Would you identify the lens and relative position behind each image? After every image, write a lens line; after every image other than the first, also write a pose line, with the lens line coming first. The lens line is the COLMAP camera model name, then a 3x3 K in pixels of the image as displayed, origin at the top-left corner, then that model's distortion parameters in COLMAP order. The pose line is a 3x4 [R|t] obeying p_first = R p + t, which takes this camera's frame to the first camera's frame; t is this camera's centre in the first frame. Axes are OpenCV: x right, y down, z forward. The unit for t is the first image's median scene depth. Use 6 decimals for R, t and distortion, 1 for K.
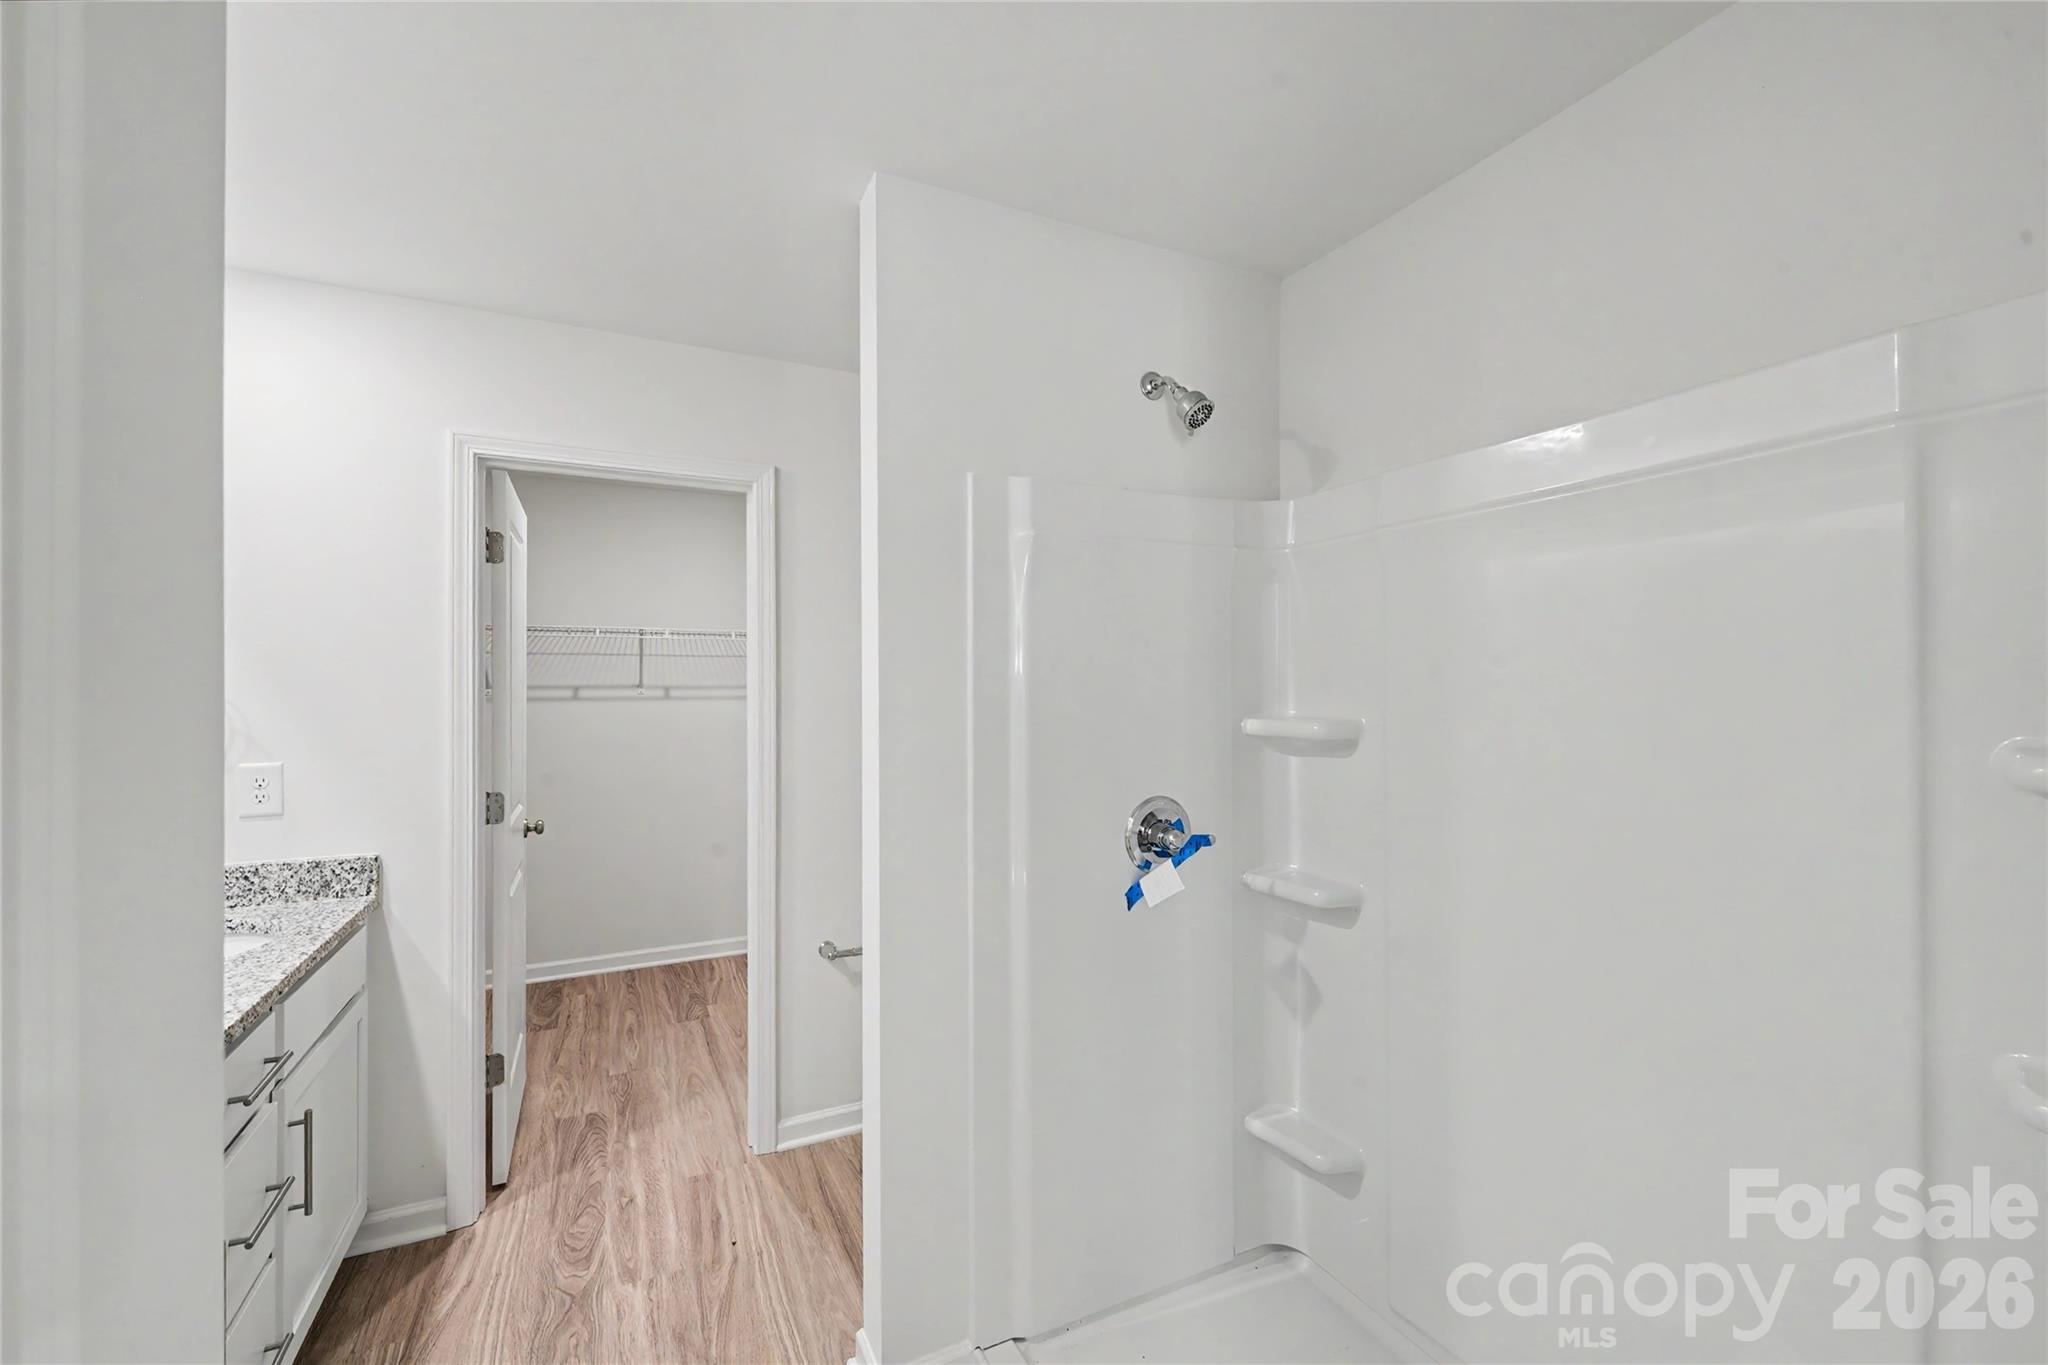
lens RADIAL K [[845.3, 0, 1021.3], [0, 845.3, 670.8], [0, 0, 1]] dist [0.002683, -0.000588]
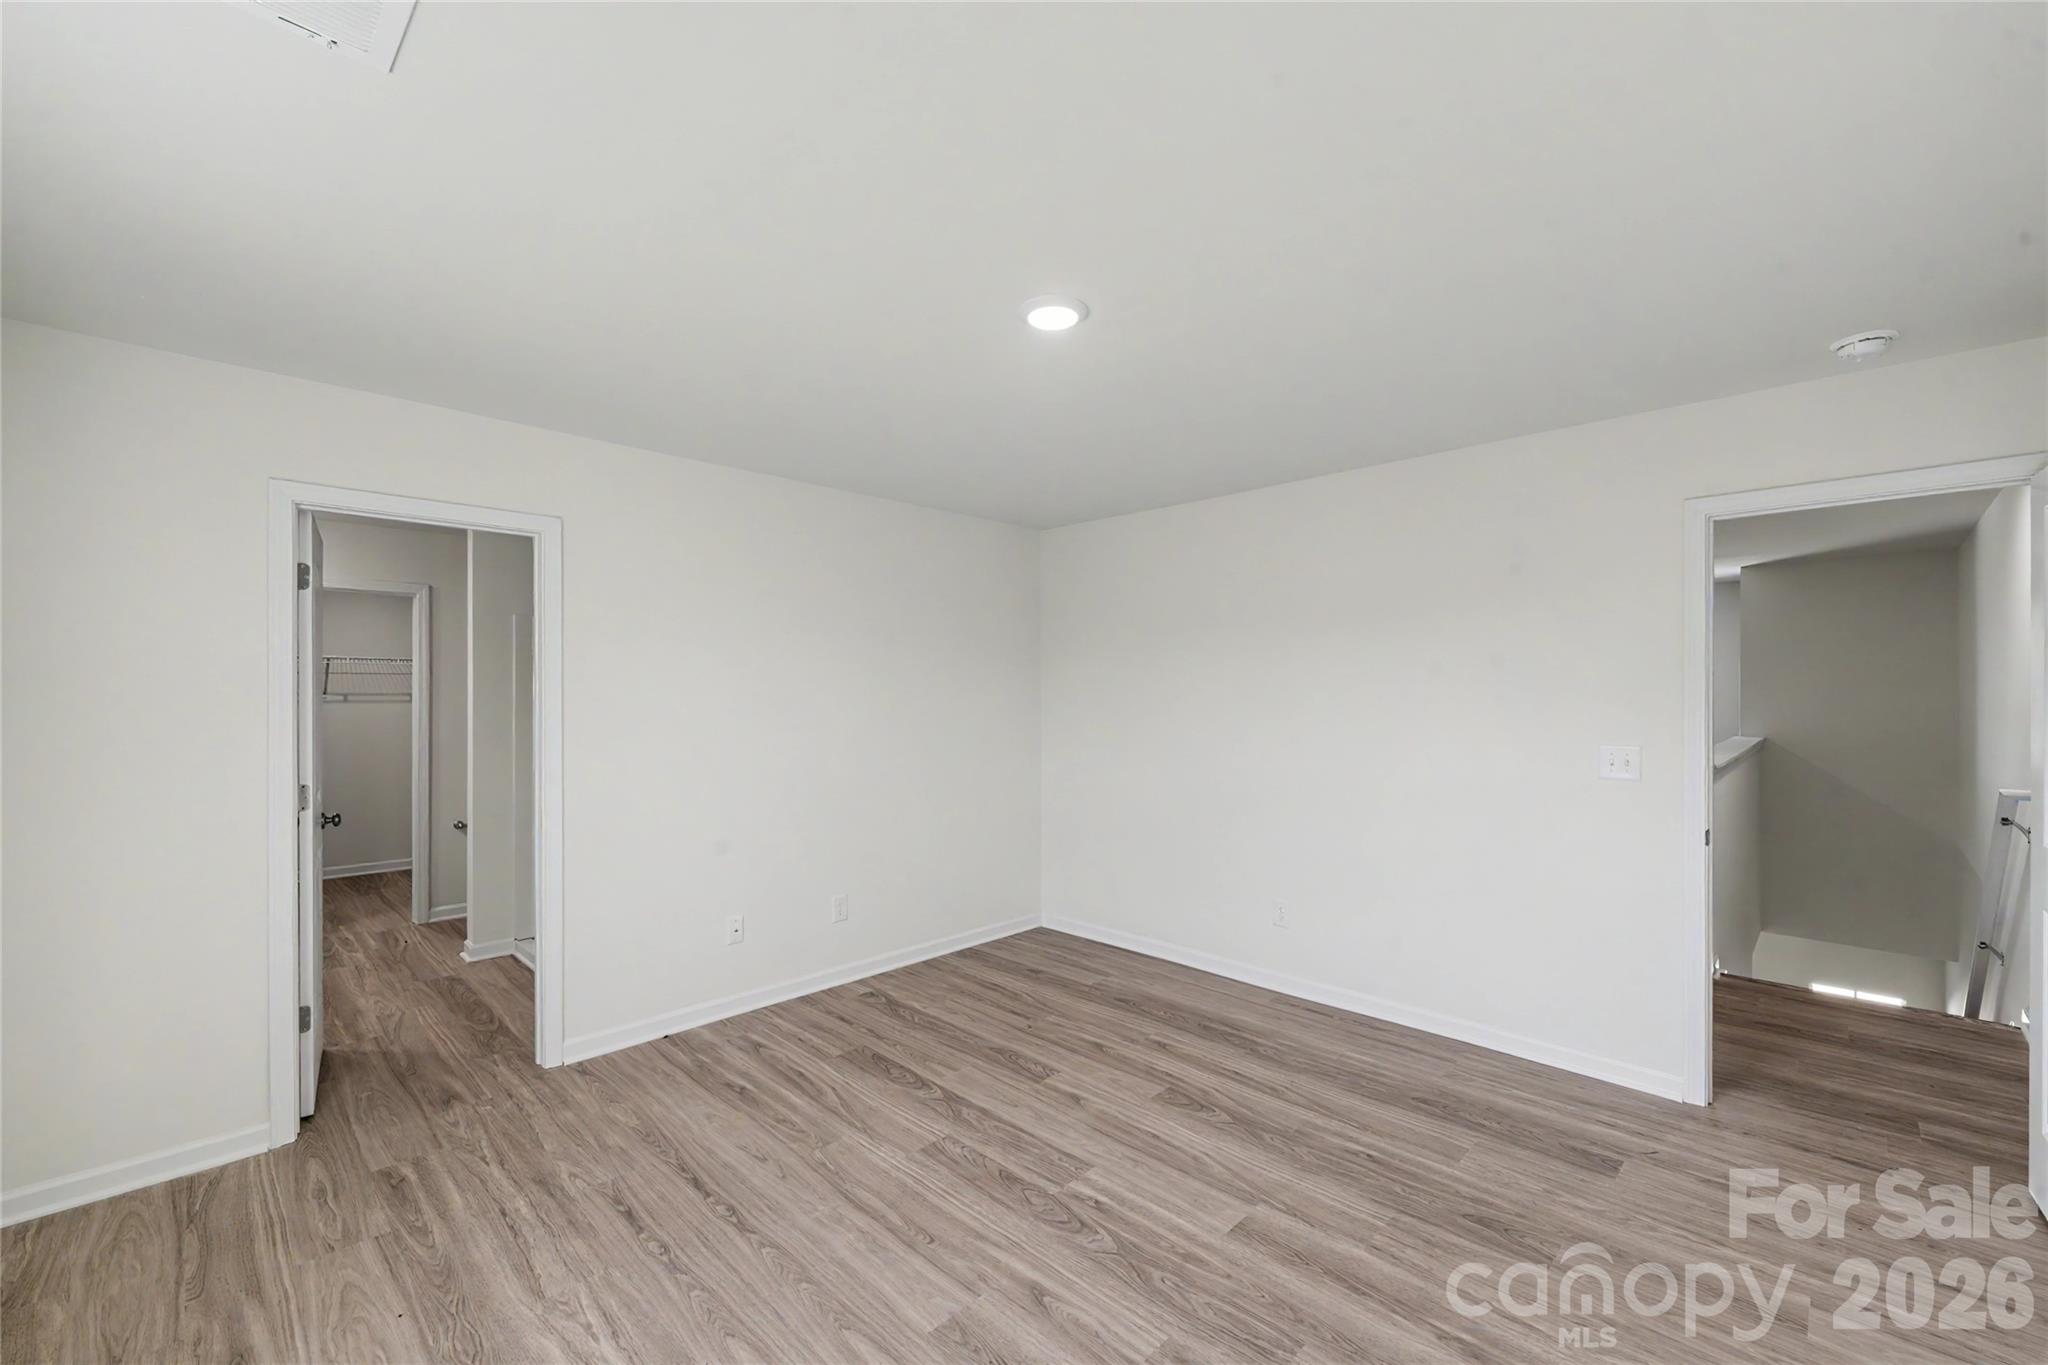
lens RADIAL K [[845.3, 0, 1021.3], [0, 845.3, 670.8], [0, 0, 1]] dist [0.002683, -0.000588]
pose [[0.951401, 0.003752, 0.307933, 0.278076], [-0.003763, 0.999993, -0.000558, -0.028510], [-0.307933, -0.000628, 0.951408, -0.876522]]
